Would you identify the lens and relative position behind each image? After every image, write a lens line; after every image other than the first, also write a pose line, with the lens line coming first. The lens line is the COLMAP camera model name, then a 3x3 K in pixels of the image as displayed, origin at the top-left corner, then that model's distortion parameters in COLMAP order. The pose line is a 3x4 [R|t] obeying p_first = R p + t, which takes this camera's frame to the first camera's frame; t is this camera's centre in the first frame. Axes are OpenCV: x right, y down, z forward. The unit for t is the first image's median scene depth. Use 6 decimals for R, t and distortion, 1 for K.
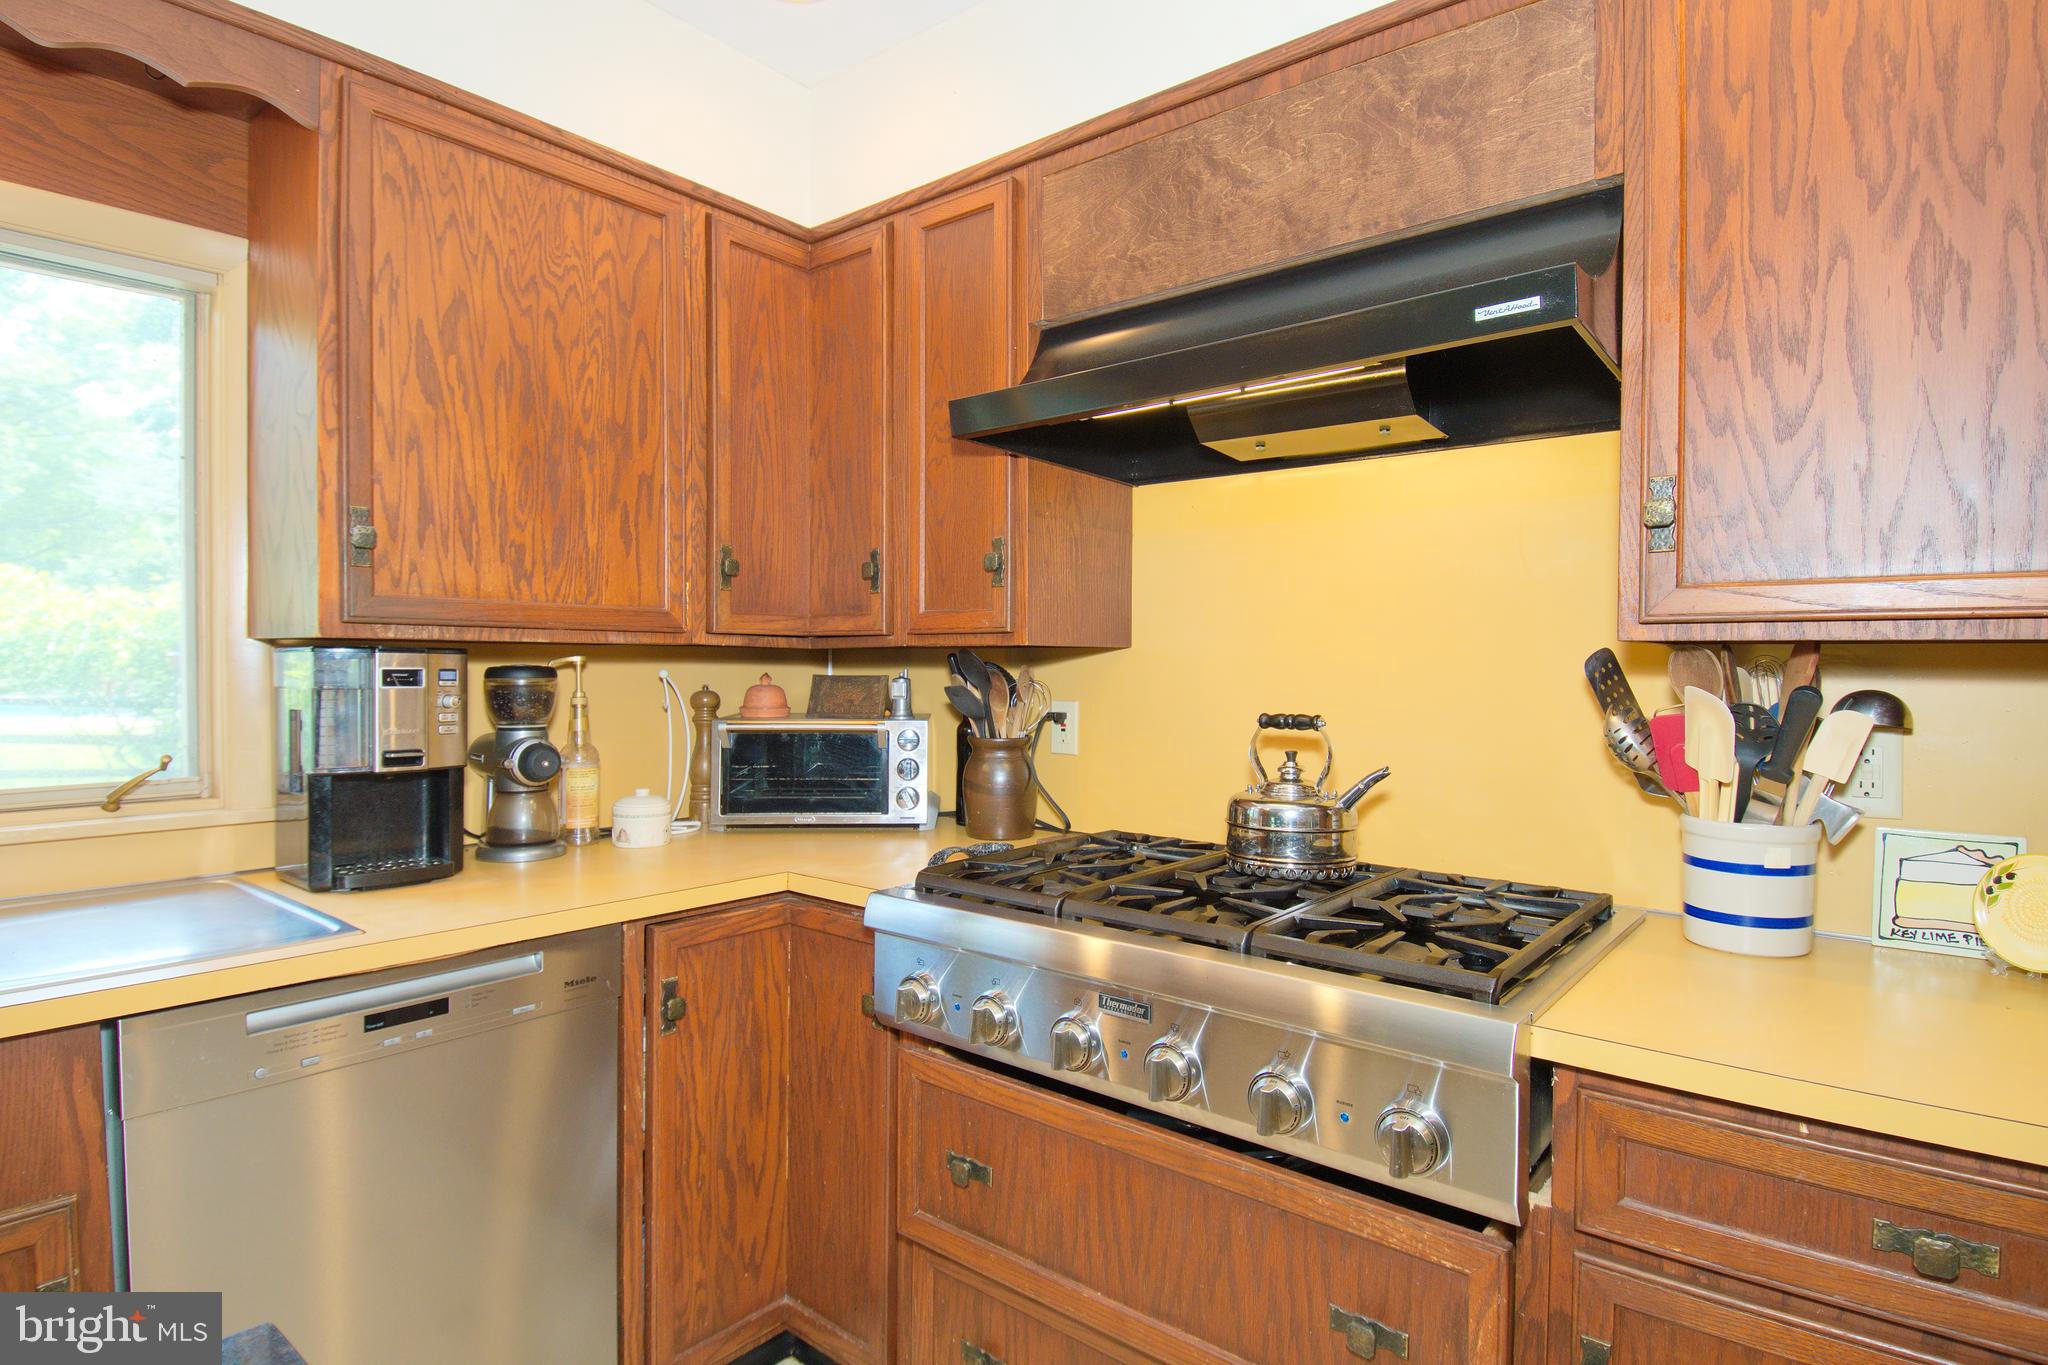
lens RADIAL K [[1061.3, 0, 1031.2], [0, 1061.3, 682.8], [0, 0, 1]] dist [0.043184, -0.044960]
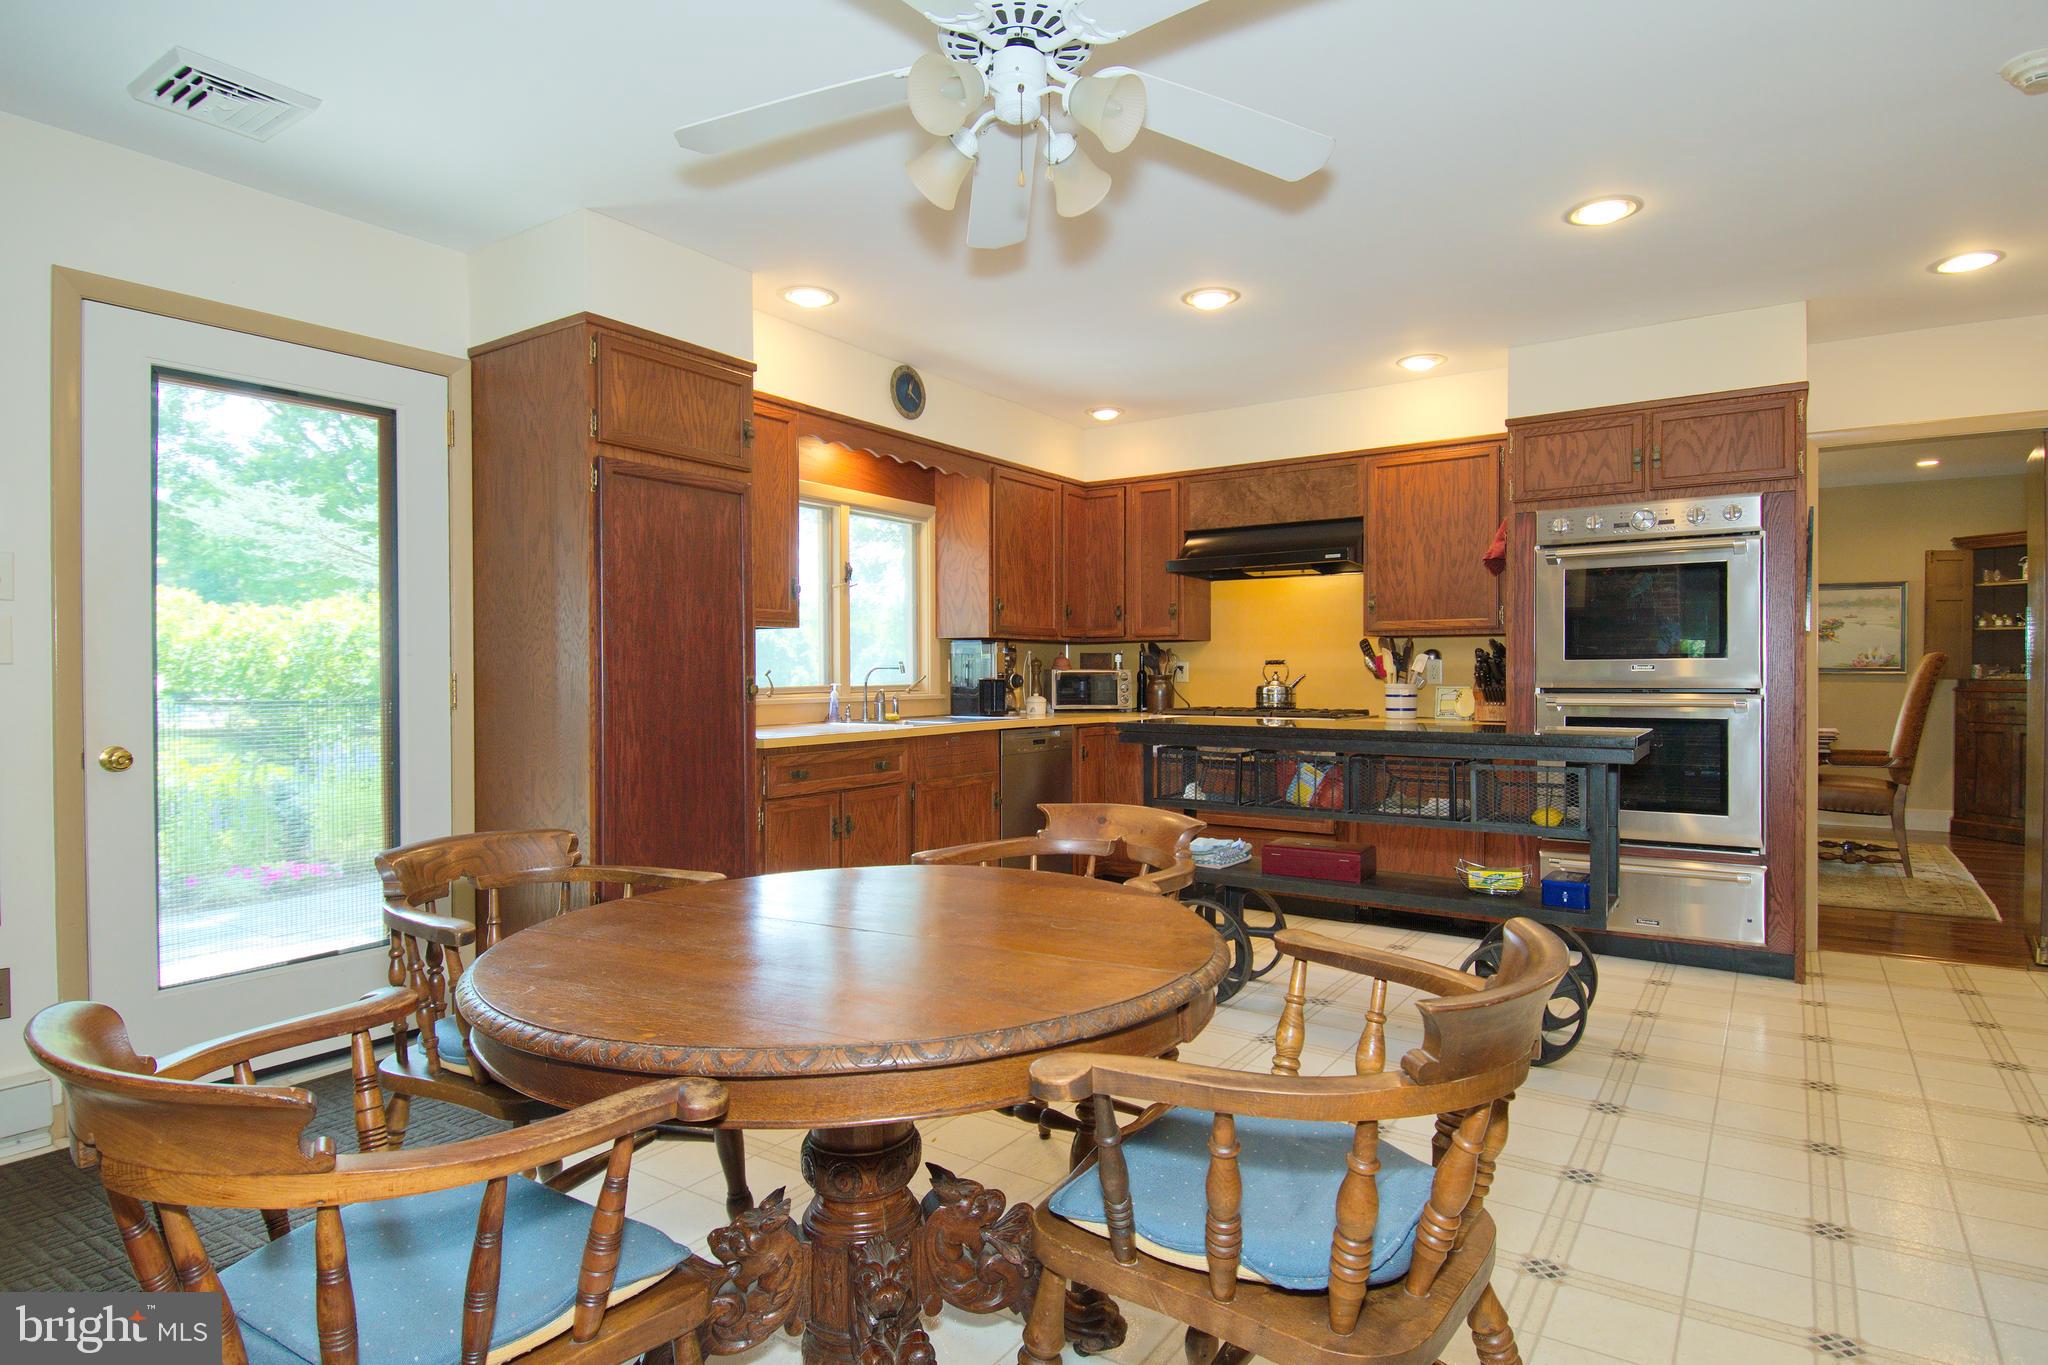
lens RADIAL K [[1061.3, 0, 1031.2], [0, 1061.3, 682.8], [0, 0, 1]] dist [0.043184, -0.044960]
pose [[0.996508, -0.008171, 0.083092, -0.726560], [0.008714, 0.999943, -0.006181, 0.107258], [-0.083037, 0.006884, 0.996523, -2.049906]]
